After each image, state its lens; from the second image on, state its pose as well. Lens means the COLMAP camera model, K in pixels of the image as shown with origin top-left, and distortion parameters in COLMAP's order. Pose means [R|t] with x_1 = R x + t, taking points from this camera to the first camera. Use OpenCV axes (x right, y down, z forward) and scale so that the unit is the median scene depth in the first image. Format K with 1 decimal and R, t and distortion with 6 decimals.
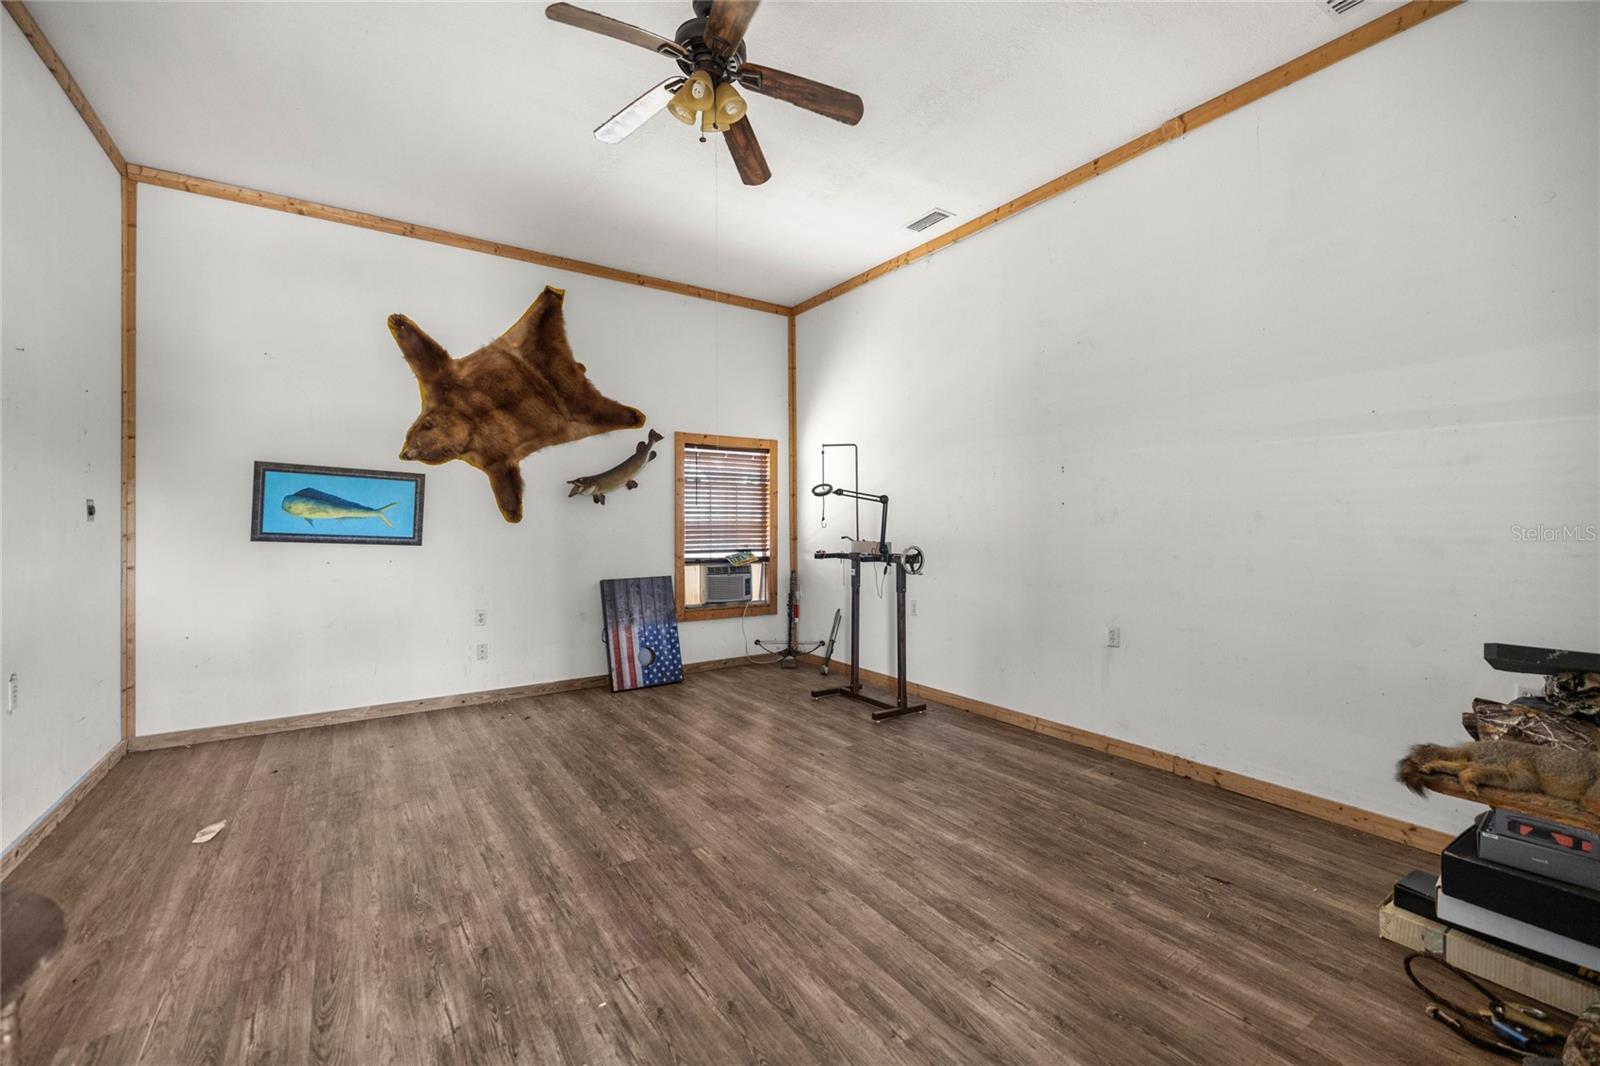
lens RADIAL K [[669.5, 0, 797.5], [0, 669.5, 525.5], [0, 0, 1]] dist [0.001760, 0.000032]
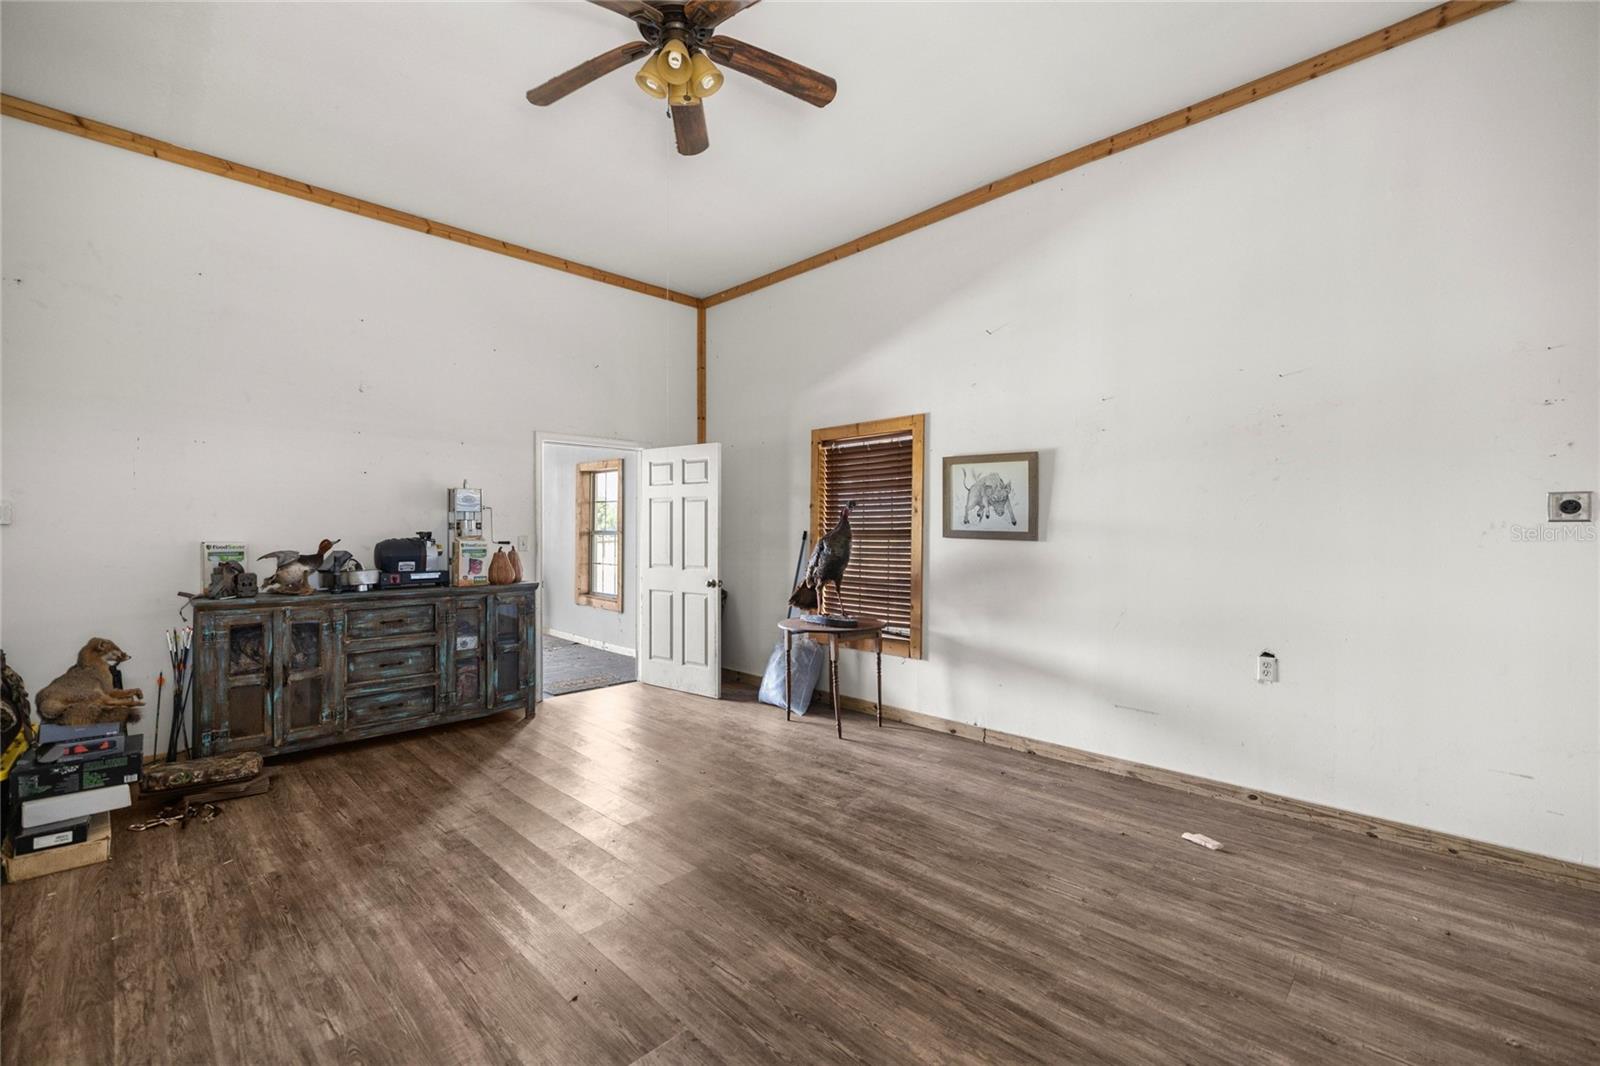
lens RADIAL K [[669.5, 0, 801.5], [0, 669.5, 529.7], [0, 0, 1]] dist [0.001760, 0.000032]
pose [[-0.977915, 0.002548, -0.208986, -0.105106], [0.001151, 0.999976, 0.006806, -0.007172], [0.208998, 0.006415, -0.977895, 1.978427]]
